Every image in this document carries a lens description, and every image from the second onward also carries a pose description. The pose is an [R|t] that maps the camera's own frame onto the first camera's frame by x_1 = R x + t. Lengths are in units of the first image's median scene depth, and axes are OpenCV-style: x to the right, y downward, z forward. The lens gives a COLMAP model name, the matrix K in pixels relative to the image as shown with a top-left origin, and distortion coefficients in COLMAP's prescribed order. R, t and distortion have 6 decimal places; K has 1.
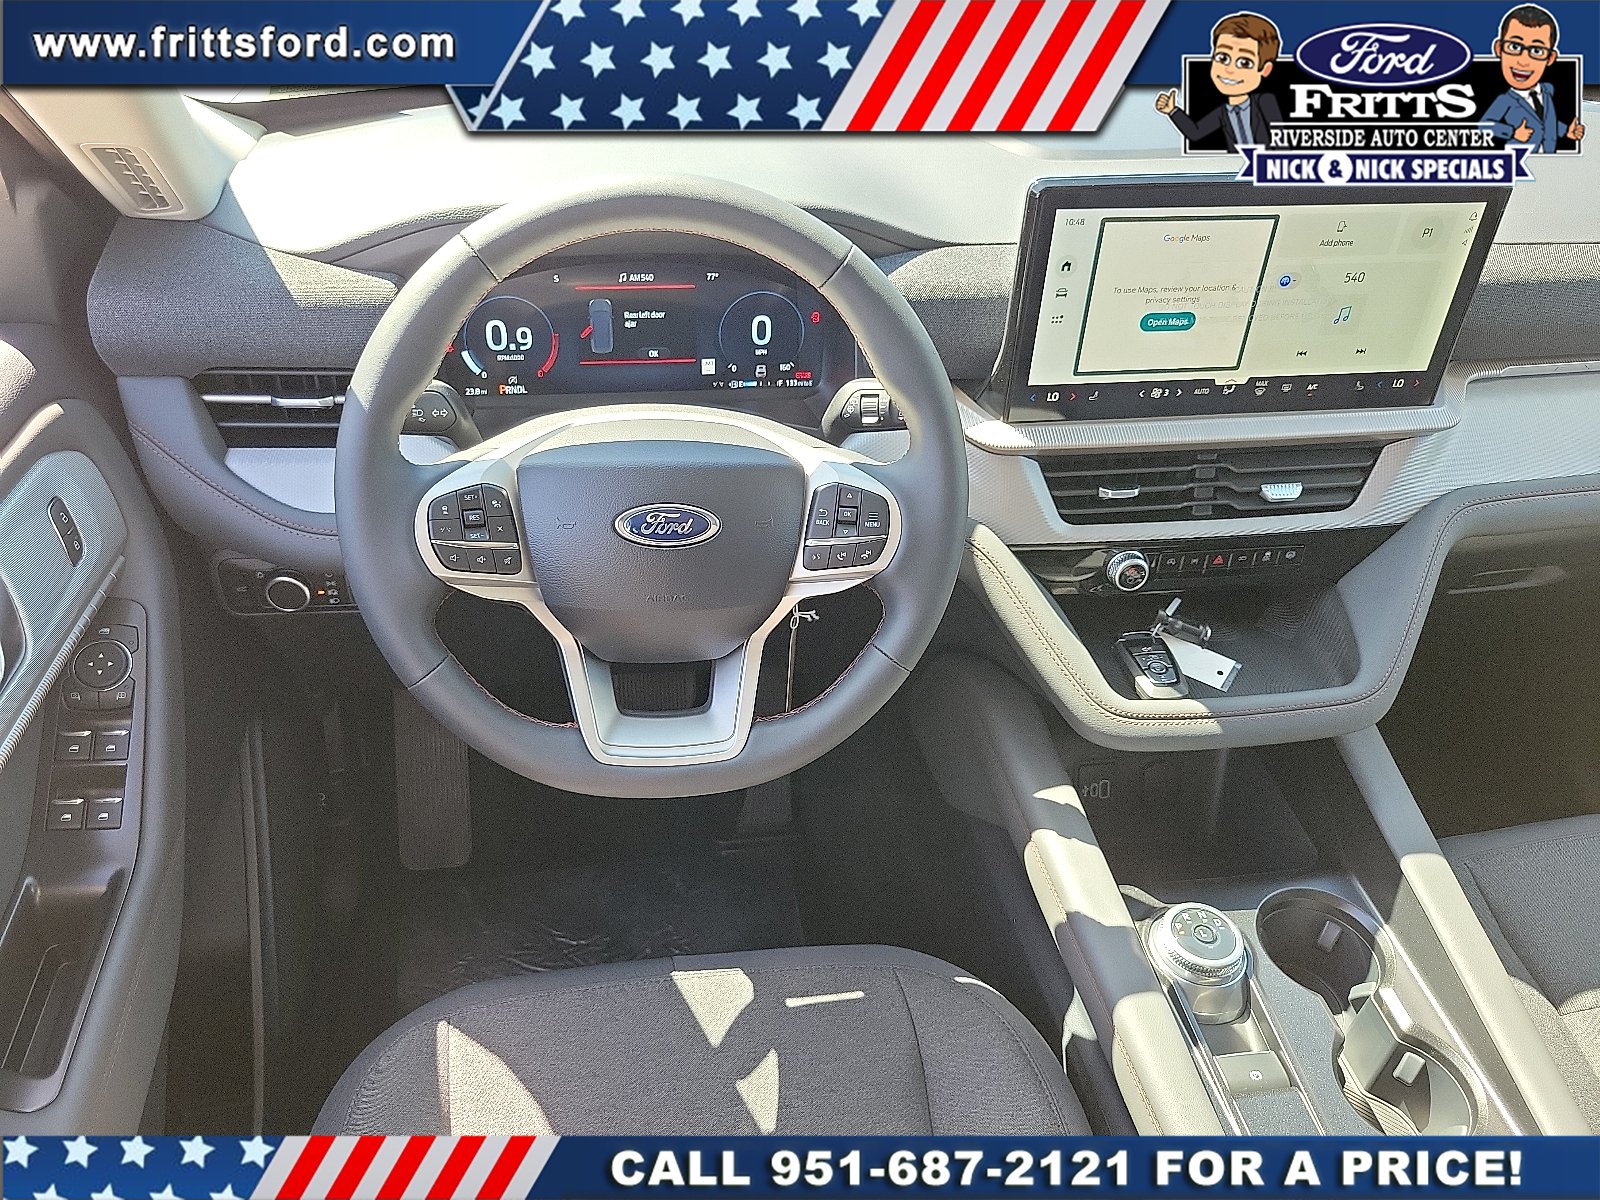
lens RADIAL K [[1206.6, 0, 794.6], [0, 1206.6, 606.2], [0, 0, 1]] dist [0.002625, -0.006371]
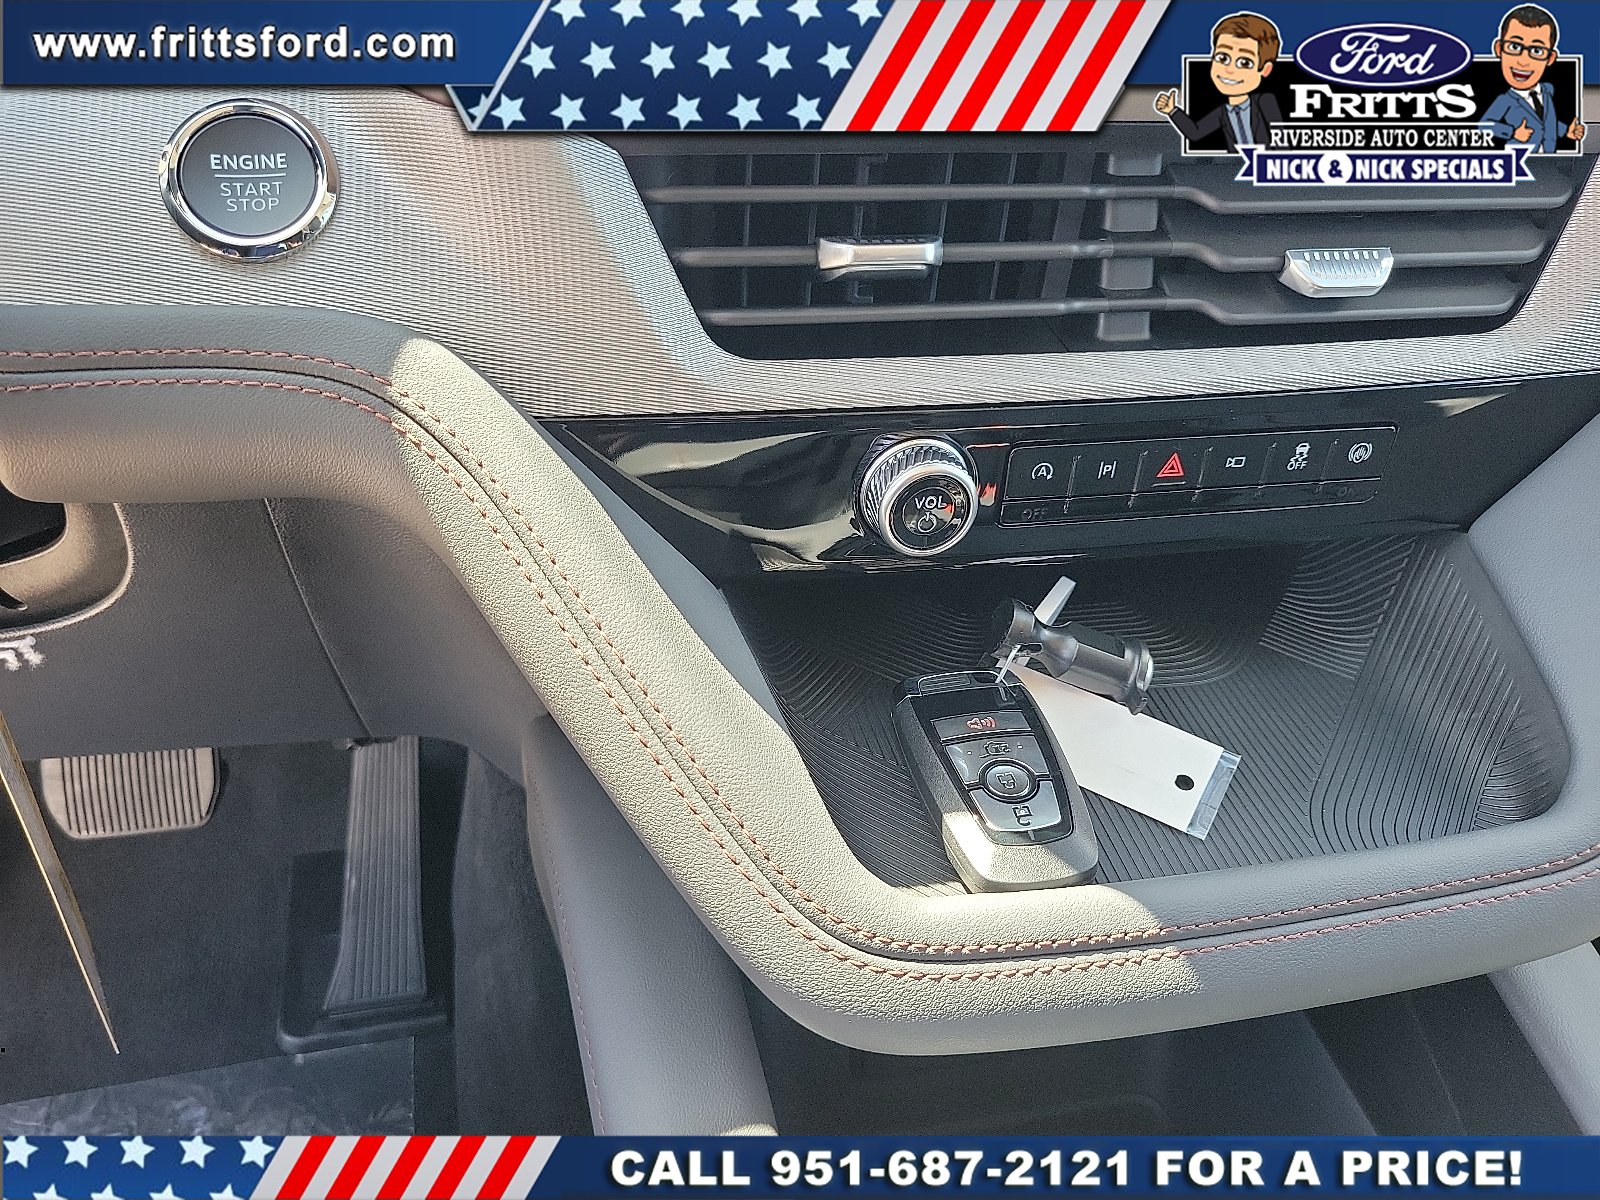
lens RADIAL K [[1206.6, 0, 794.6], [0, 1206.6, 606.2], [0, 0, 1]] dist [0.002625, -0.006371]
pose [[0.996723, -0.020309, 0.078297, 0.216277], [0.020416, 0.999791, -0.000562, 0.001413], [-0.078270, 0.002159, 0.996930, 0.668871]]
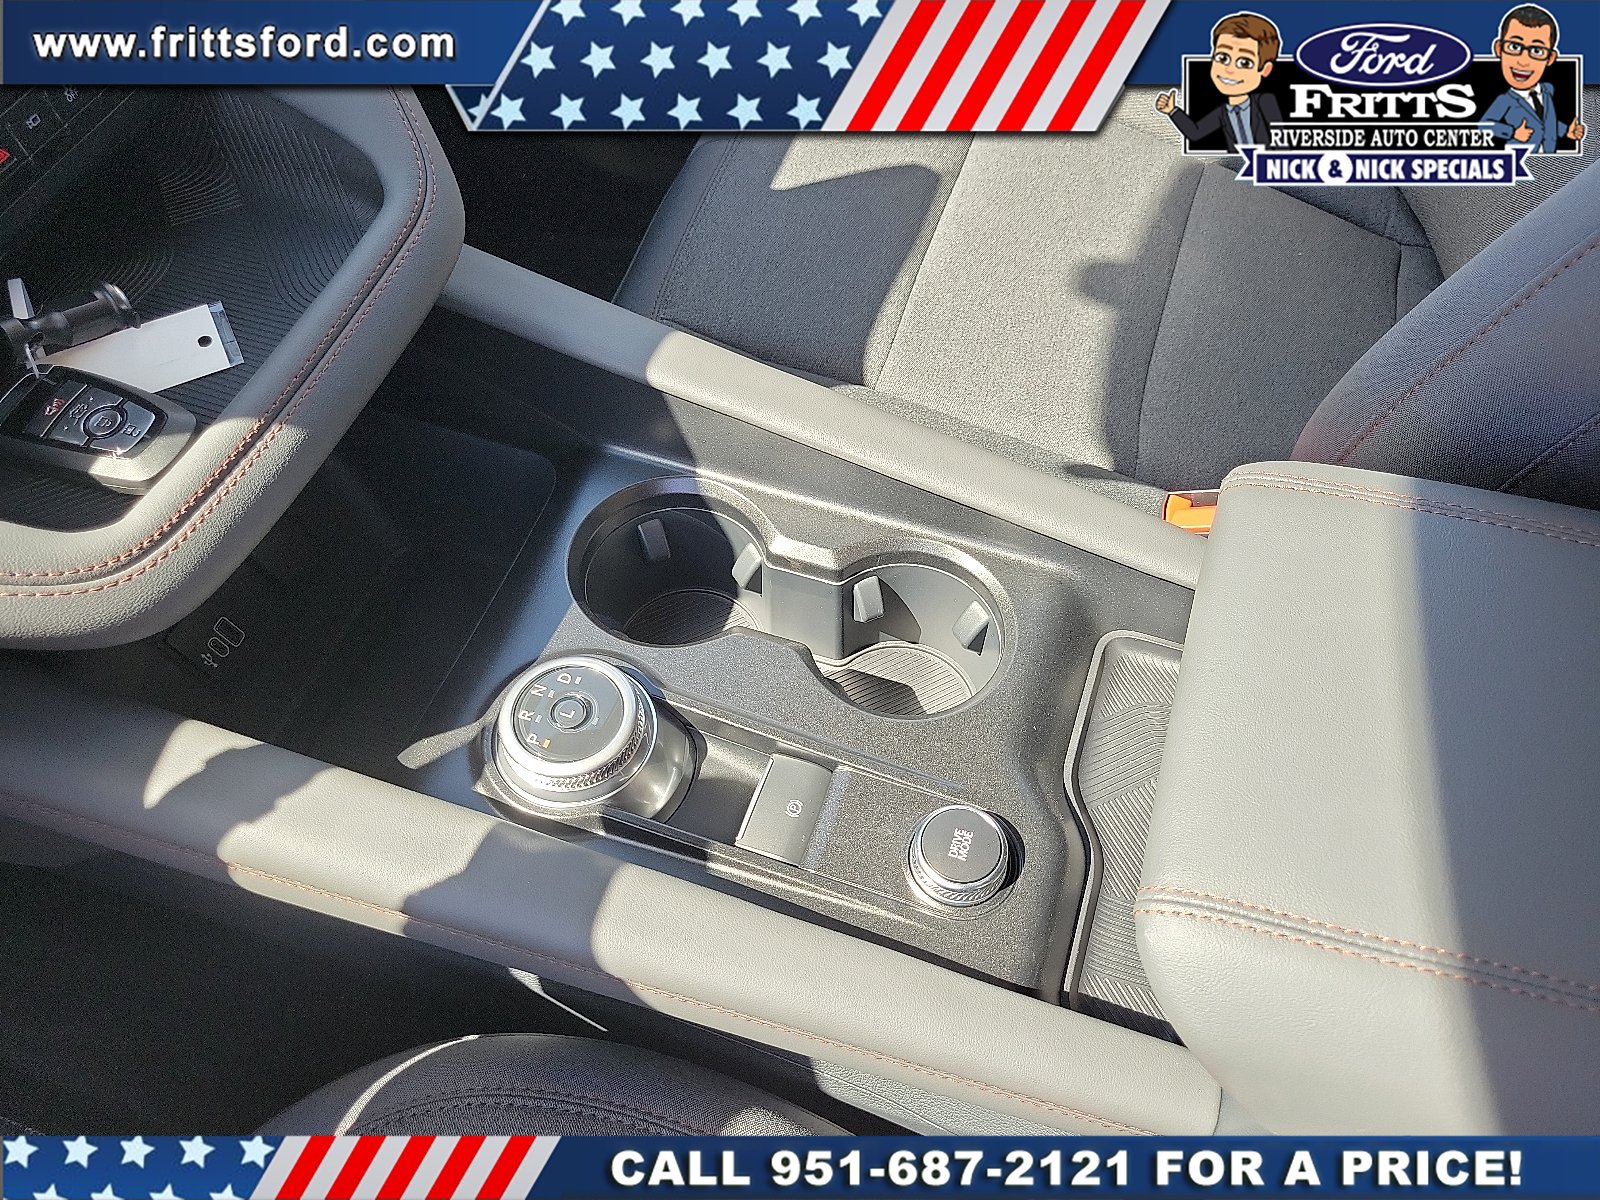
lens RADIAL K [[1206.6, 0, 794.6], [0, 1206.6, 606.2], [0, 0, 1]] dist [0.002625, -0.006371]
pose [[0.462452, -0.758925, 0.458445, 0.158404], [0.568835, 0.650573, 0.503172, 0.014873], [-0.680121, 0.028087, 0.732562, 0.485513]]
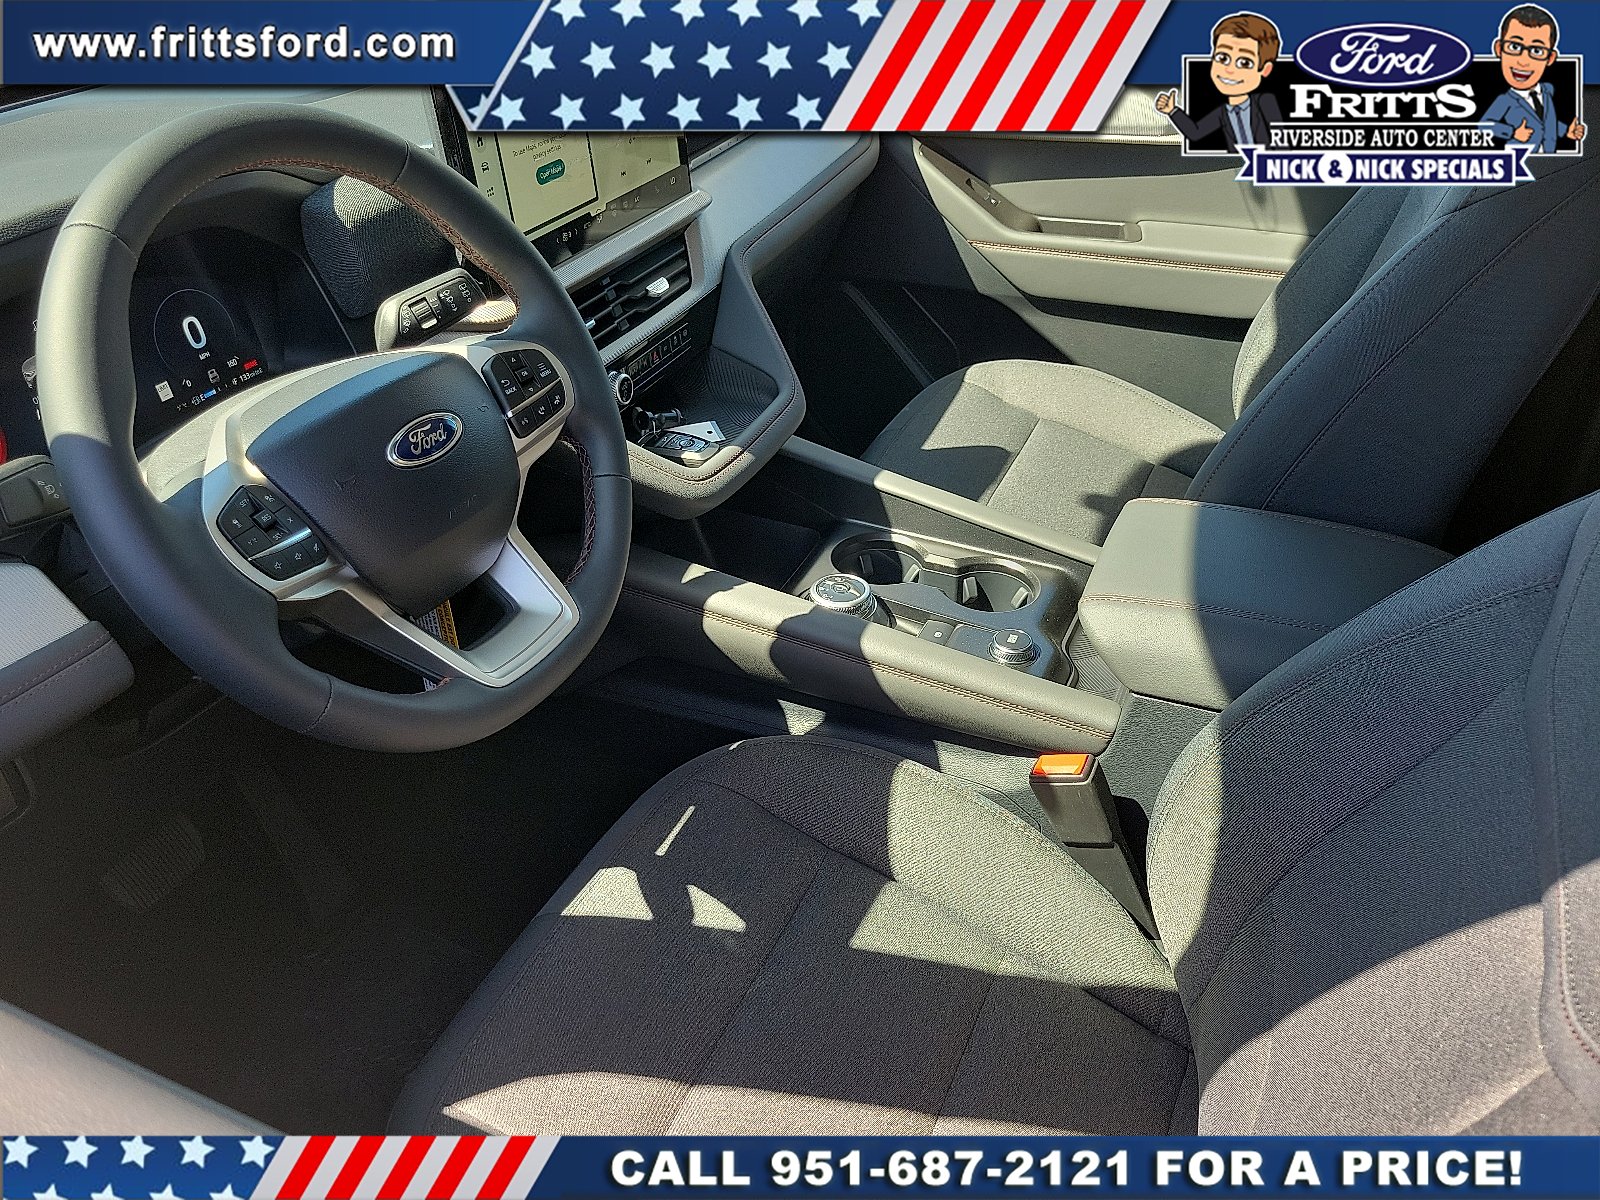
lens RADIAL K [[1206.6, 0, 794.6], [0, 1206.6, 606.2], [0, 0, 1]] dist [0.002625, -0.006371]
pose [[0.542000, -0.509656, 0.668197, -0.524075], [0.541754, 0.819743, 0.185807, 0.019208], [-0.642447, 0.261291, 0.720409, 0.105436]]
